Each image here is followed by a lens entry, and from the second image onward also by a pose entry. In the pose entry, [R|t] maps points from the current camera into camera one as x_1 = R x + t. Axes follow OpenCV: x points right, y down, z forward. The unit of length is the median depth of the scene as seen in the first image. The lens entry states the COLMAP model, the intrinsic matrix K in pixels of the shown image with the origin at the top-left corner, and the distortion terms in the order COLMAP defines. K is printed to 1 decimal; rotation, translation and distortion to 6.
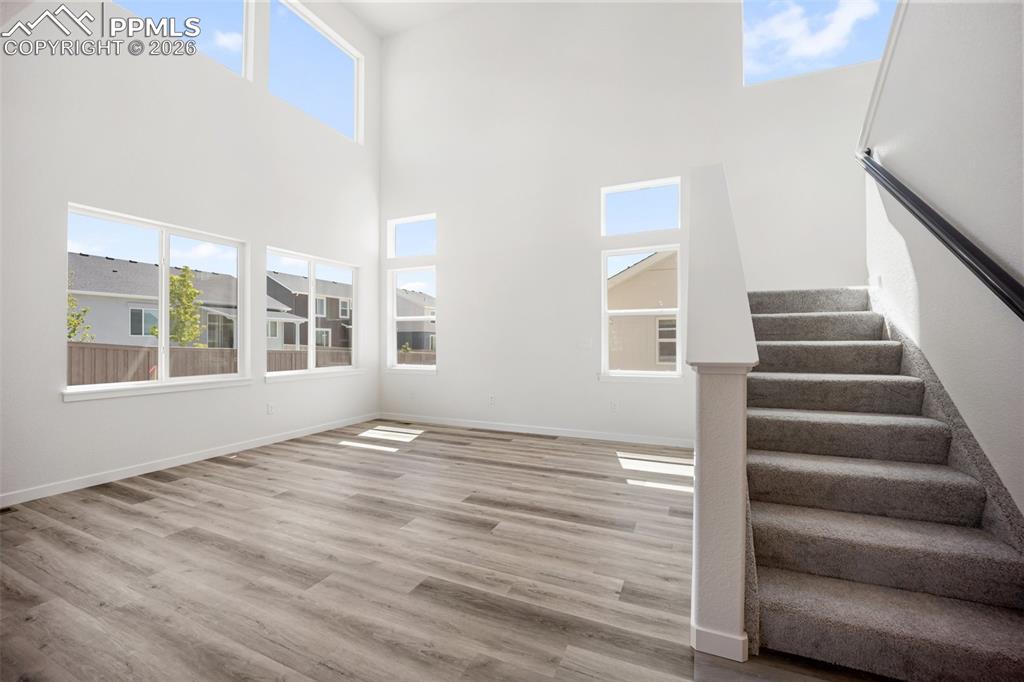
lens RADIAL K [[413.9, 0, 507.2], [0, 413.9, 342.3], [0, 0, 1]] dist [-0.020813, 0.000363]
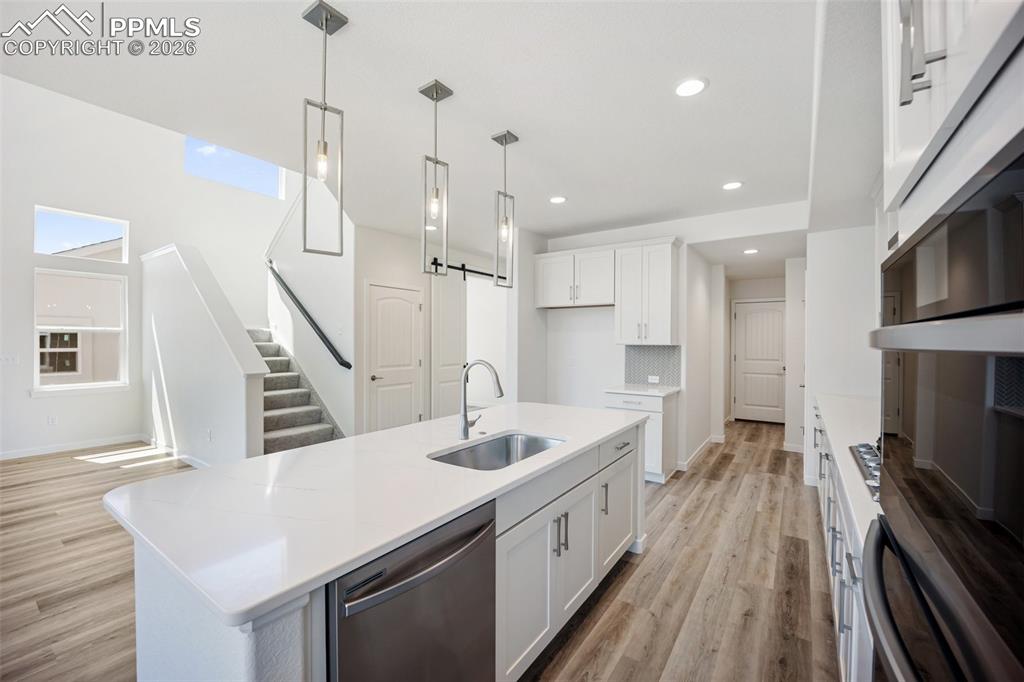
lens RADIAL K [[413.9, 0, 507.2], [0, 413.9, 342.3], [0, 0, 1]] dist [-0.020813, 0.000363]
pose [[0.188092, -0.000966, 0.982151, -0.933402], [-0.004962, 0.999986, 0.001934, -0.086189], [-0.982139, -0.005237, 0.188085, -0.560900]]
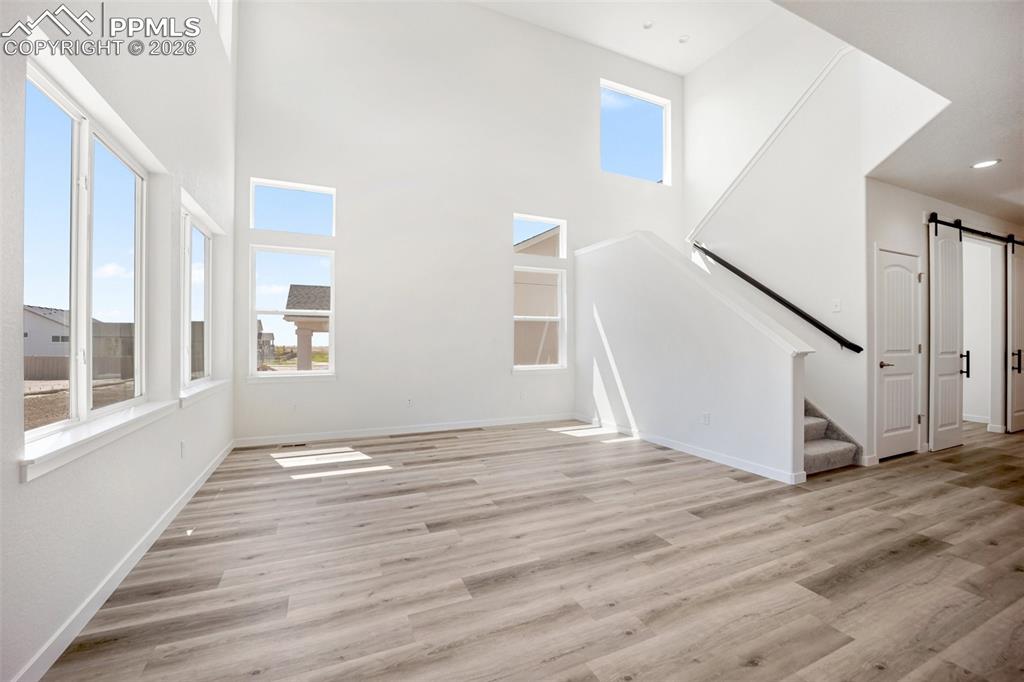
lens RADIAL K [[413.9, 0, 507.2], [0, 413.9, 342.3], [0, 0, 1]] dist [-0.020813, 0.000363]
pose [[0.663943, 0.003531, 0.747775, -1.220784], [-0.001996, 0.999994, -0.002950, 0.003380], [-0.747781, 0.000466, 0.663946, 0.388357]]
